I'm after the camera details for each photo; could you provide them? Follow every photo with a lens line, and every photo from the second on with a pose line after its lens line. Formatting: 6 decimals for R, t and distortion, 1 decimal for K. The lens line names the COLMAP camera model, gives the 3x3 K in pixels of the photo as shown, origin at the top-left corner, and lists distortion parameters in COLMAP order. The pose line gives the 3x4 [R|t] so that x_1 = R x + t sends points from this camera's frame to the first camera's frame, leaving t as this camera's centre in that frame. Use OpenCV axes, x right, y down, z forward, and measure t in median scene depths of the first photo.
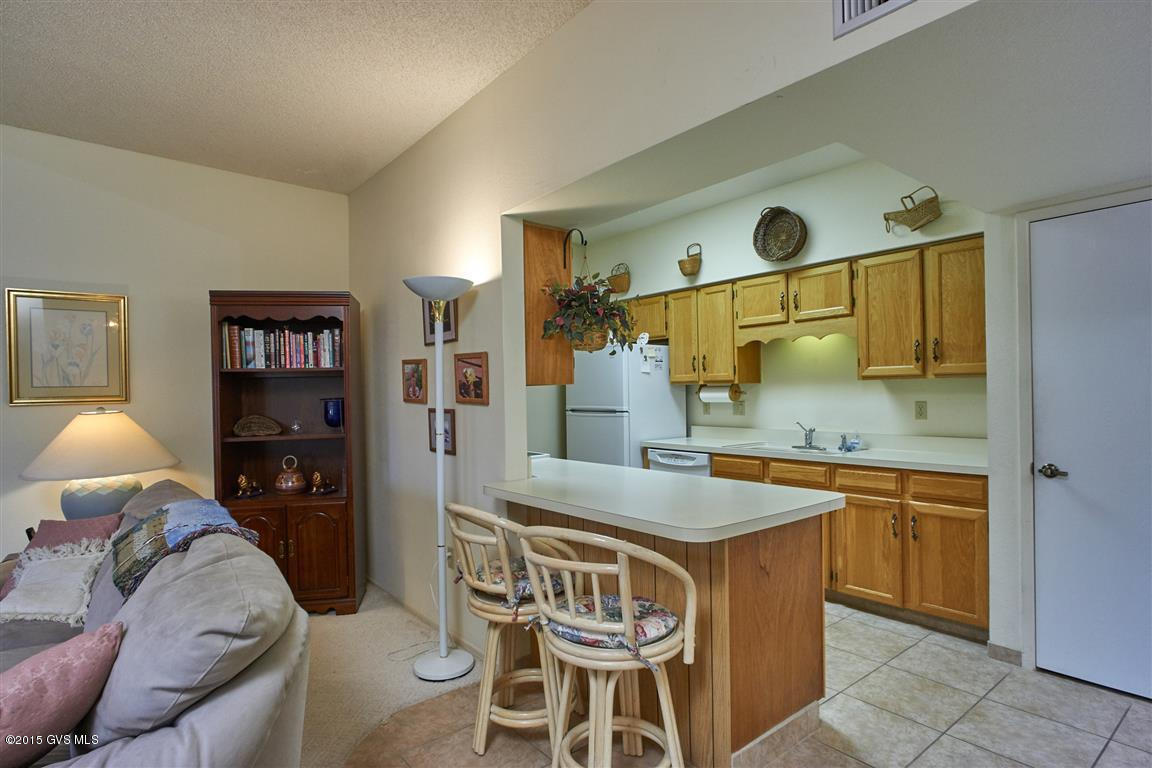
lens RADIAL K [[607.2, 0, 577.9], [0, 607.2, 387.6], [0, 0, 1]] dist [-0.023389, 0.008490]
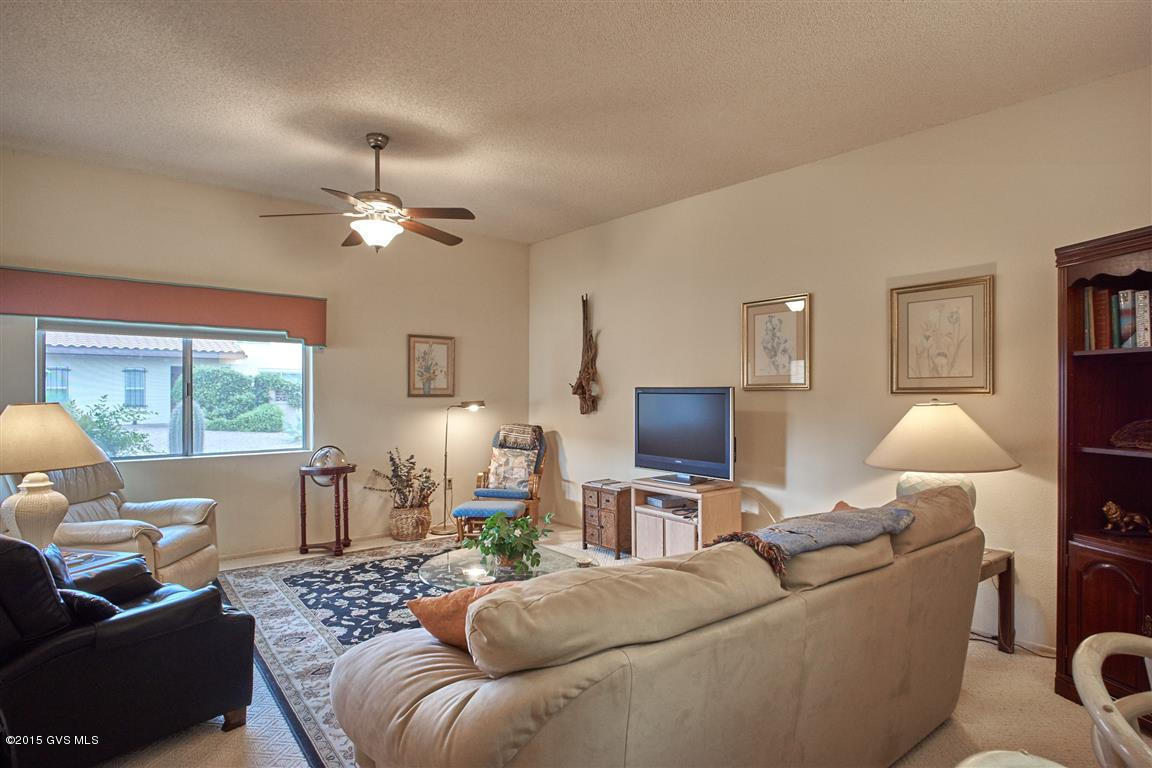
lens RADIAL K [[607.2, 0, 578.9], [0, 607.2, 386.7], [0, 0, 1]] dist [-0.023389, 0.008490]
pose [[-0.014172, 0.007073, -0.999875, 0.152305], [-0.000073, 0.999975, 0.007075, 0.006763], [0.999900, 0.000174, -0.014172, 0.413624]]
